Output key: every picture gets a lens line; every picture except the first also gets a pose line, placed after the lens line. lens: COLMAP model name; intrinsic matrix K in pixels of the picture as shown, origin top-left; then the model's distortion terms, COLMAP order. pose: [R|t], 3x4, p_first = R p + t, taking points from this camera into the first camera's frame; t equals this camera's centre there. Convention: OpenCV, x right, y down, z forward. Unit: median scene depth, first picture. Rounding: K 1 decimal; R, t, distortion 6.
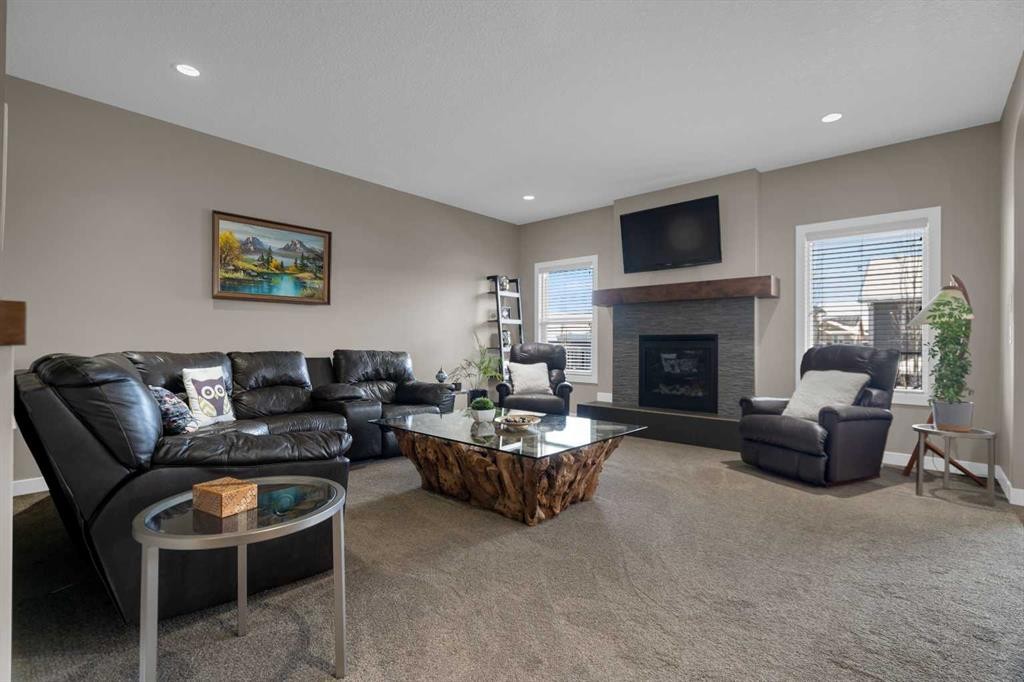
lens RADIAL K [[470.1, 0, 506.2], [0, 470.1, 345.7], [0, 0, 1]] dist [-0.005243, 0.000070]
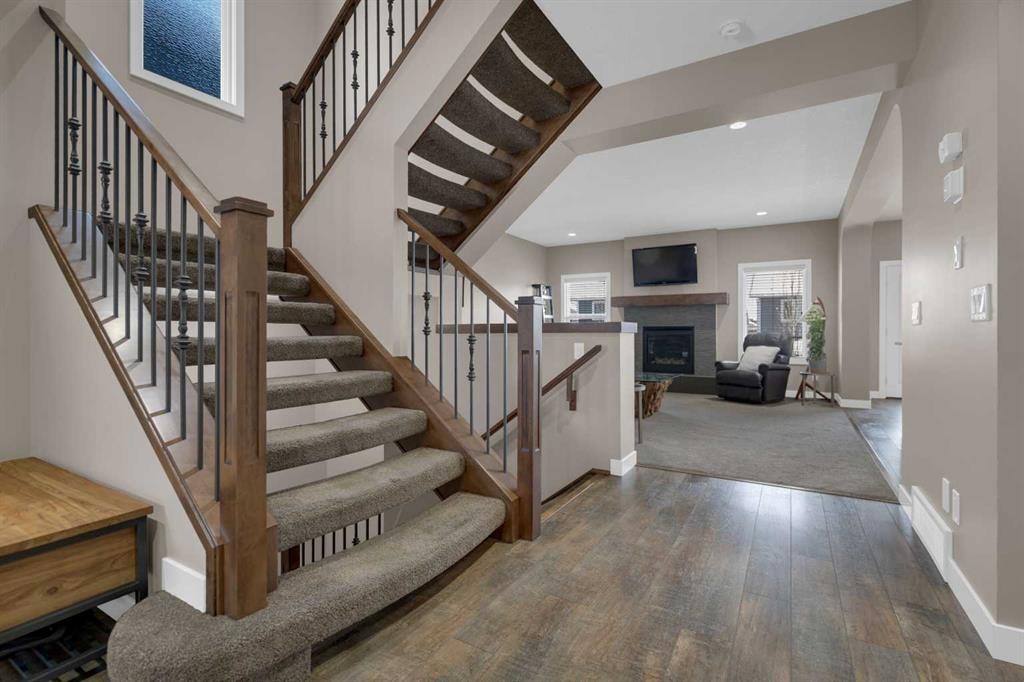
lens RADIAL K [[470.1, 0, 517.6], [0, 470.1, 334.3], [0, 0, 1]] dist [-0.005243, 0.000070]
pose [[0.981066, -0.000431, 0.193672, -0.595512], [0.001157, 0.999993, -0.003633, 0.011272], [-0.193669, 0.003788, 0.981060, -0.621586]]
